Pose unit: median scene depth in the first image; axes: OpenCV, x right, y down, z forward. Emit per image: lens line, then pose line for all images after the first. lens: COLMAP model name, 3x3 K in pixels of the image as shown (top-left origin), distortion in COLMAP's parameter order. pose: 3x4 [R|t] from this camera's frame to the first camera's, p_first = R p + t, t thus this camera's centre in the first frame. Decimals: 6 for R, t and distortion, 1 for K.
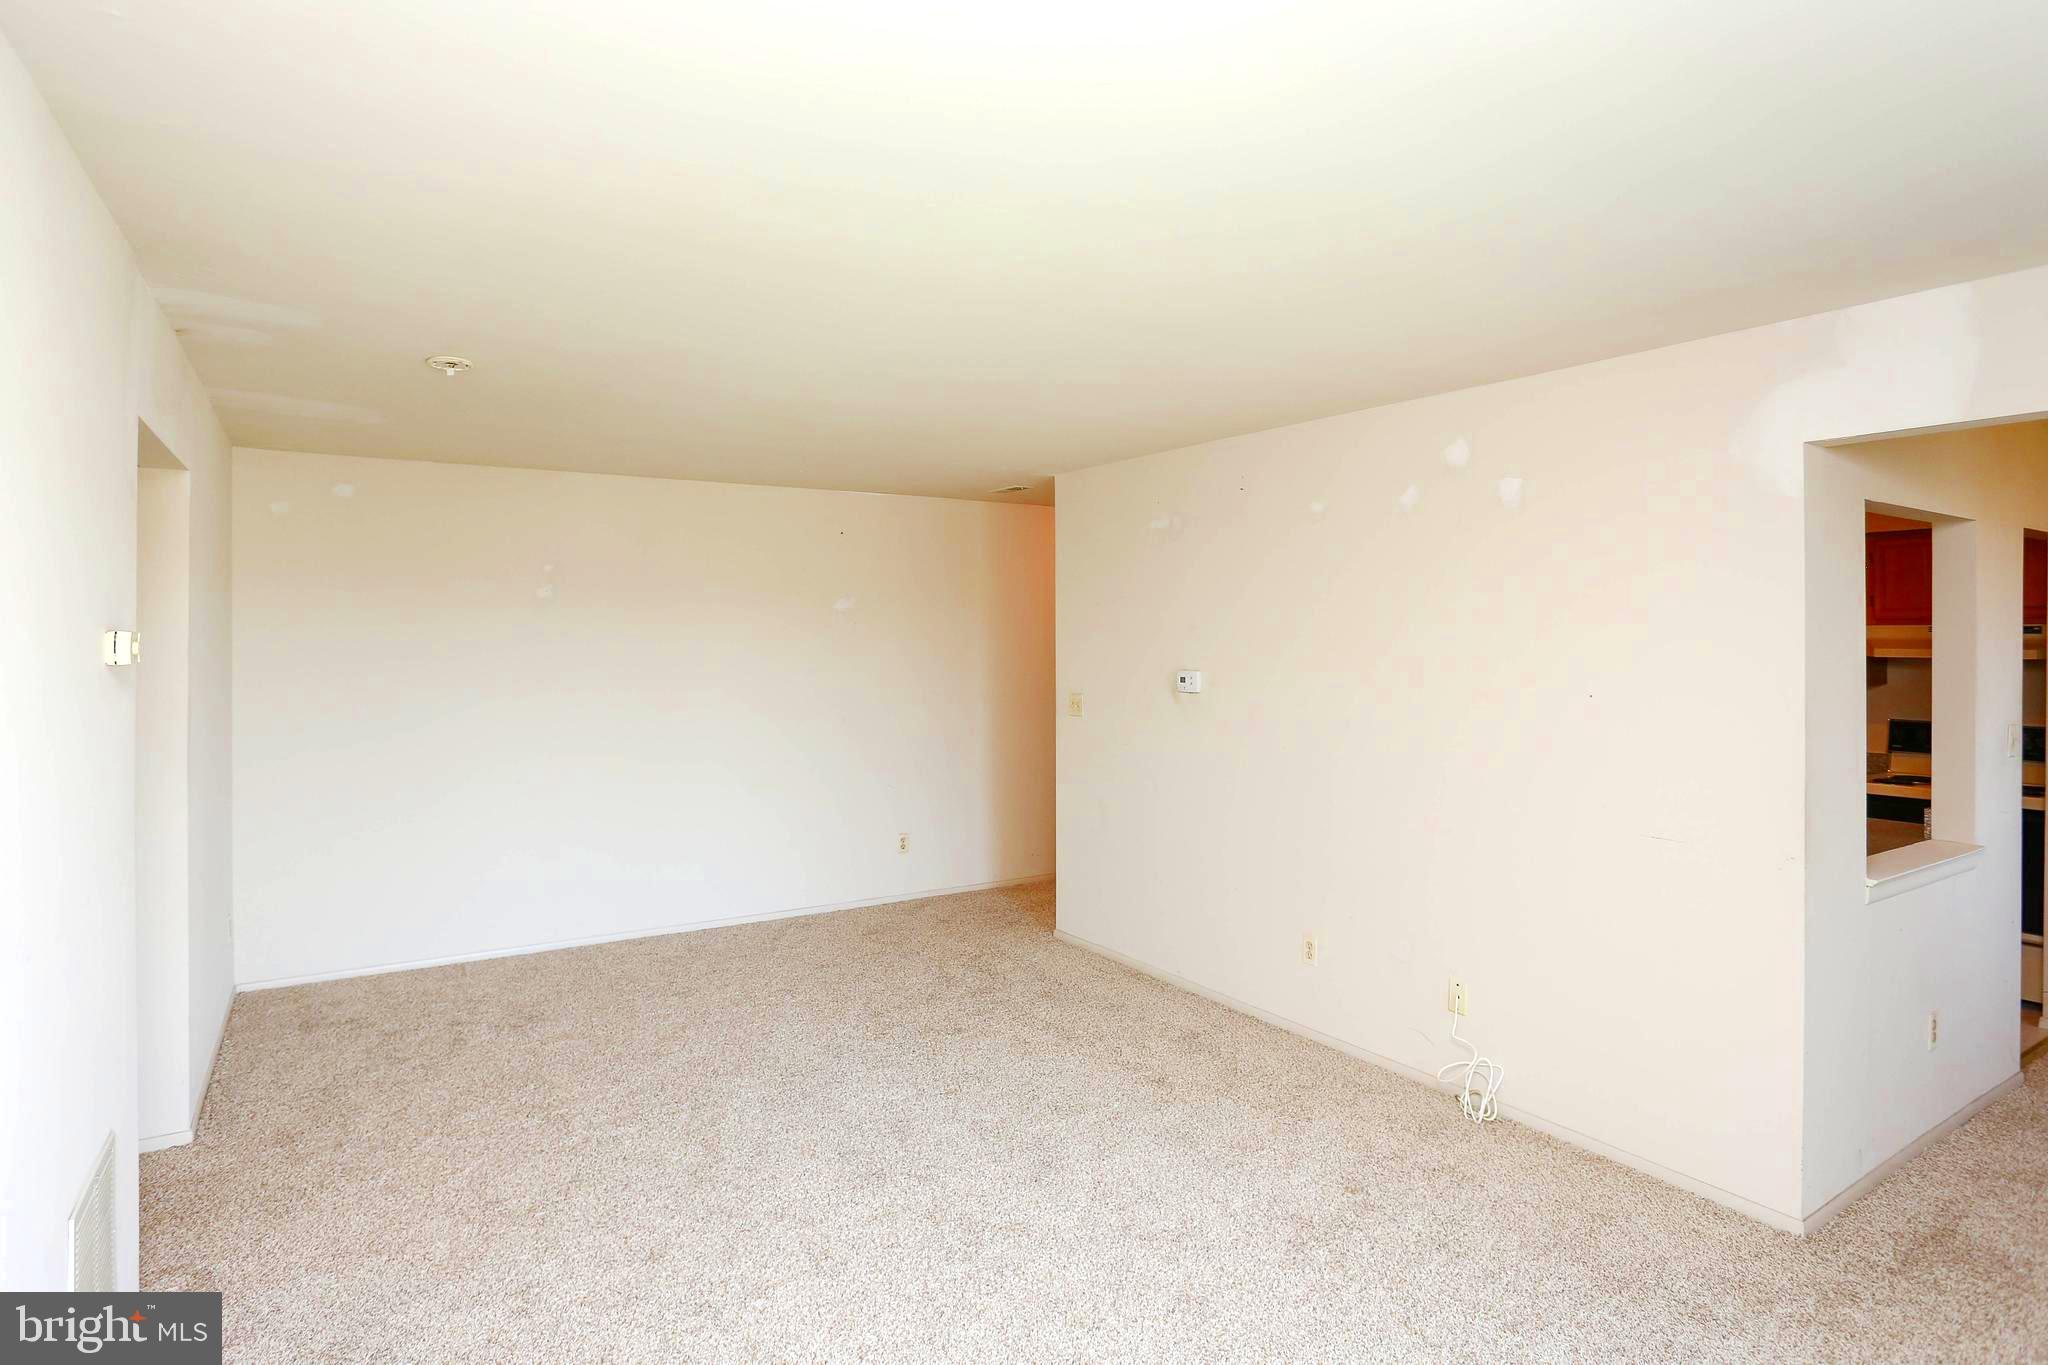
lens RADIAL K [[1084.2, 0, 1026.9], [0, 1084.2, 638.4], [0, 0, 1]] dist [-0.002887, -0.000426]
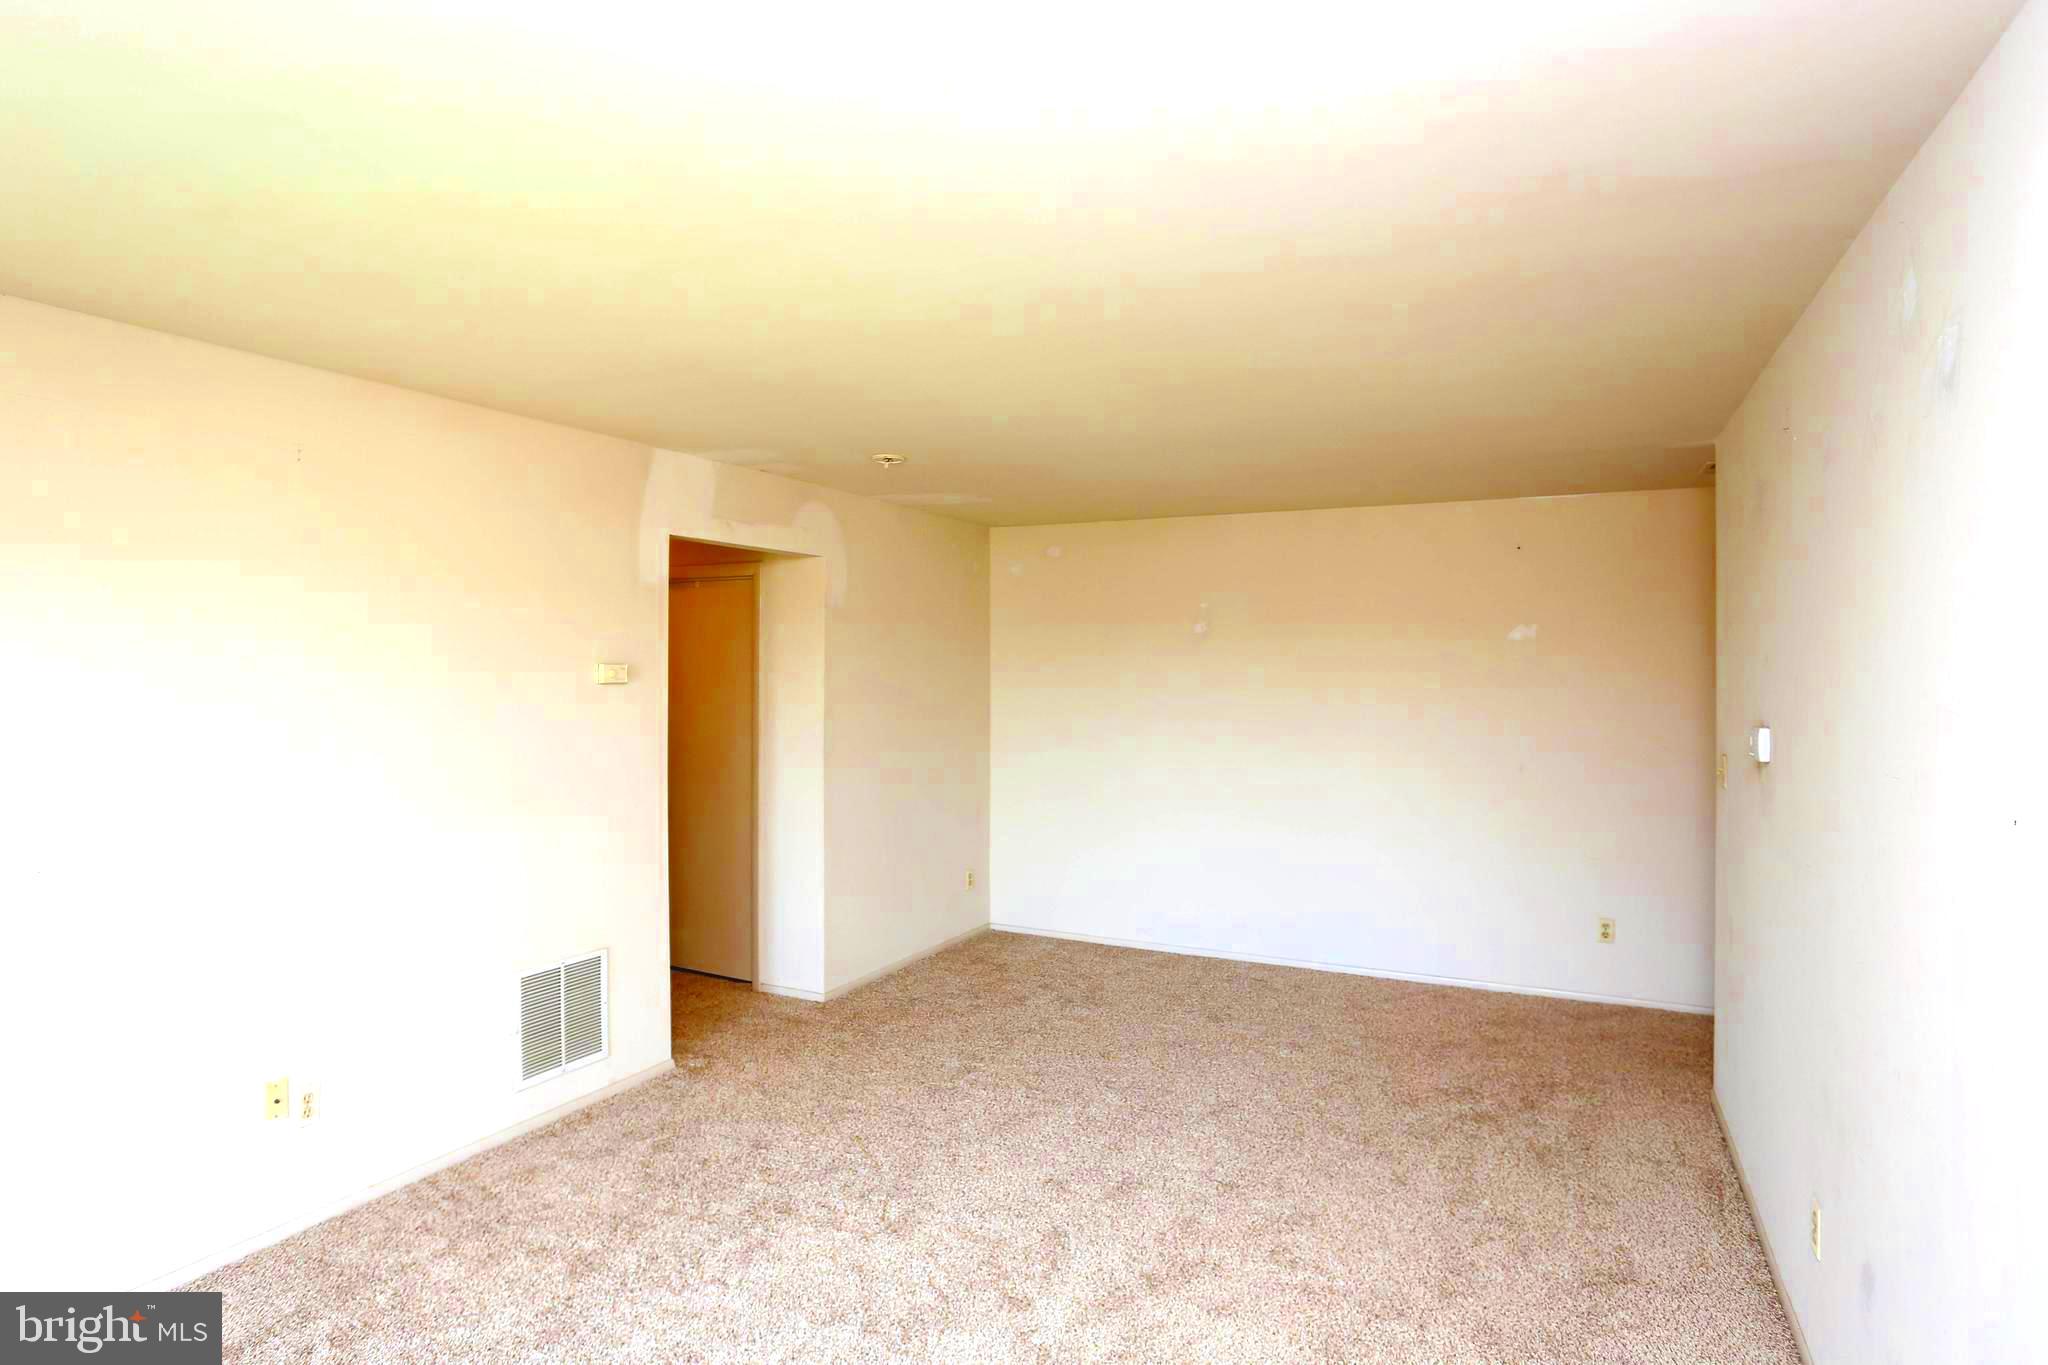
lens RADIAL K [[1121.2, 0, 1024.0], [0, 1121.2, 682.5], [0, 0, 1]] dist [-0.001838, -0.000099]
pose [[0.523174, 0.018806, -0.852019, 0.466897], [-0.008727, 0.999822, 0.016710, -0.005682], [0.852181, -0.001307, 0.523245, 0.285015]]
